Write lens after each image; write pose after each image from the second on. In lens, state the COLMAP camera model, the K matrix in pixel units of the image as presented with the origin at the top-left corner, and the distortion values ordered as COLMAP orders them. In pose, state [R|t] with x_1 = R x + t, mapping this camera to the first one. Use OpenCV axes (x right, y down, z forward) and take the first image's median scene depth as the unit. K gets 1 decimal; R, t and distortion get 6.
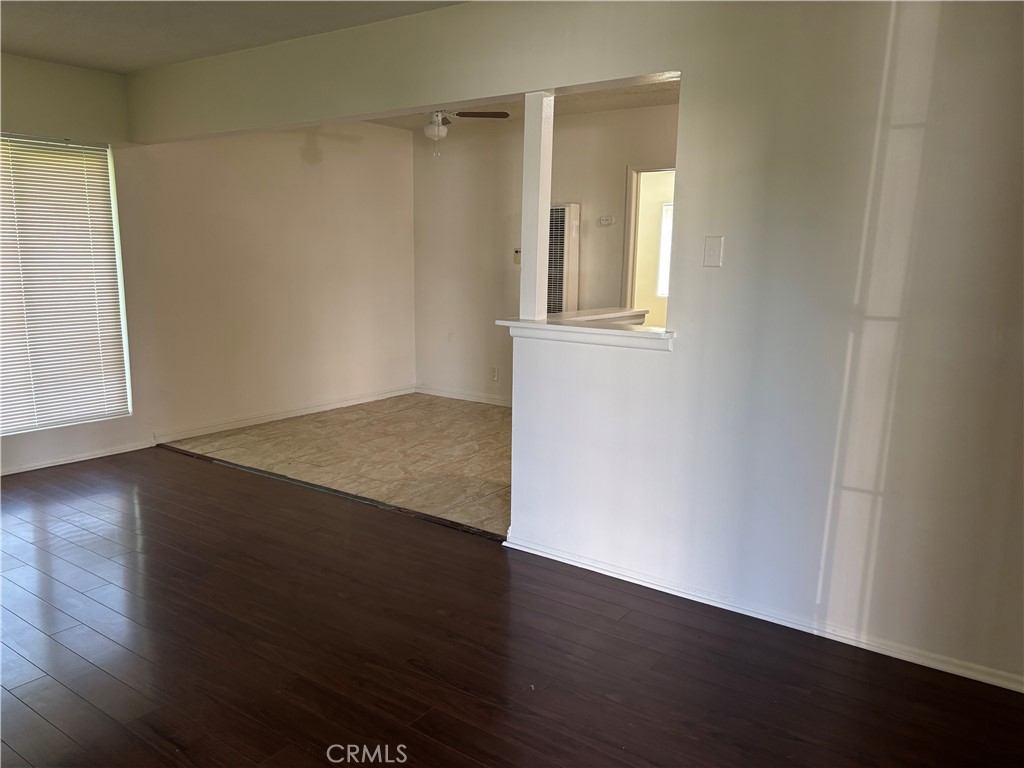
lens RADIAL K [[766.2, 0, 506.1], [0, 766.2, 382.3], [0, 0, 1]] dist [0.022127, -0.028760]
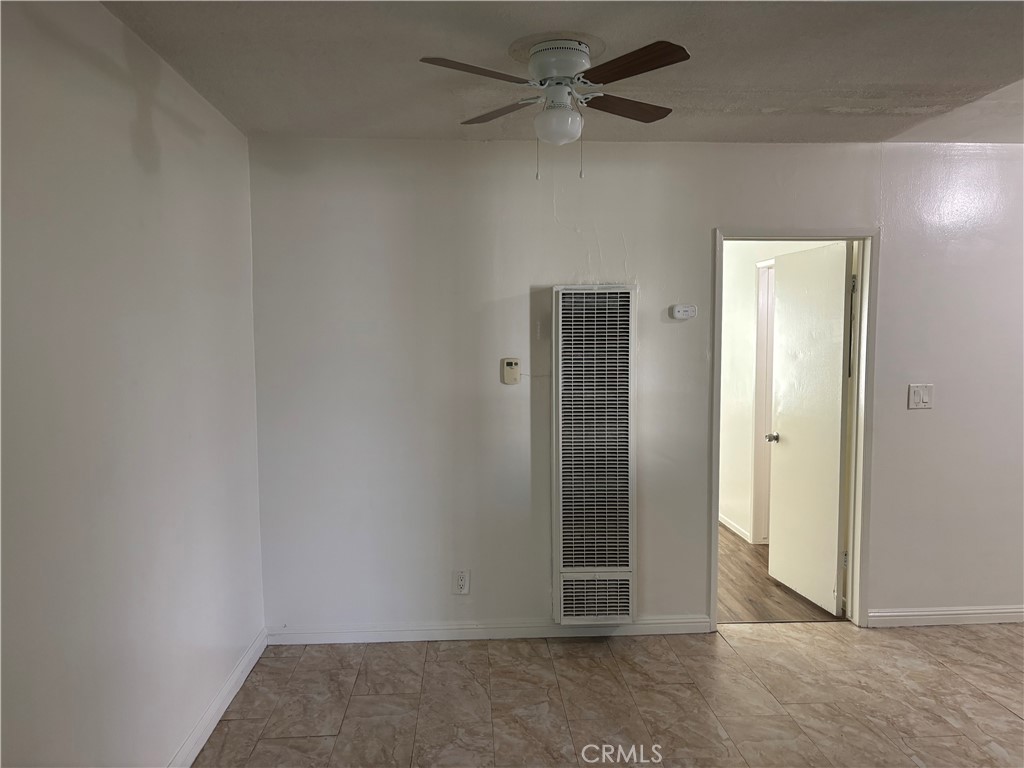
lens RADIAL K [[766.2, 0, 503.3], [0, 766.2, 380.0], [0, 0, 1]] dist [0.022127, -0.028760]
pose [[0.772556, -0.056937, 0.632389, -0.423347], [0.124462, 0.990229, -0.062894, -0.148744], [-0.622629, 0.127297, 0.772094, 0.677080]]
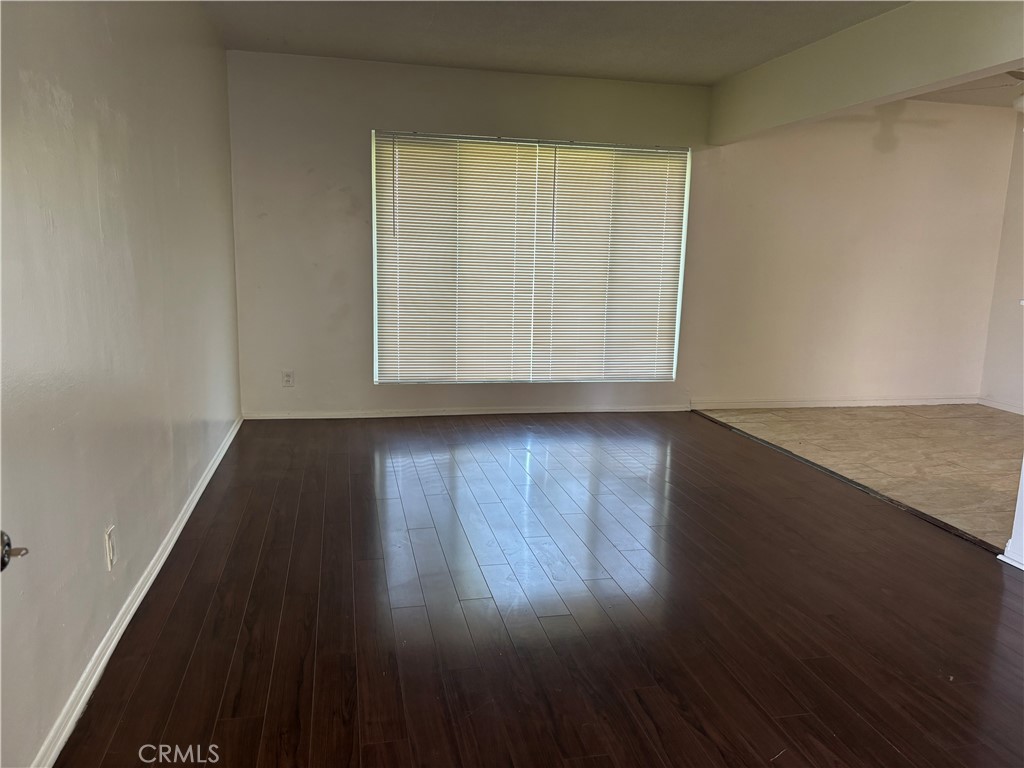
lens RADIAL K [[766.2, 0, 521.5], [0, 766.2, 384.7], [0, 0, 1]] dist [0.022127, -0.028760]
pose [[0.752566, 0.120439, -0.647409, 0.093533], [-0.123224, 0.991523, 0.041216, 0.030938], [0.646885, 0.048758, 0.761028, -0.031202]]
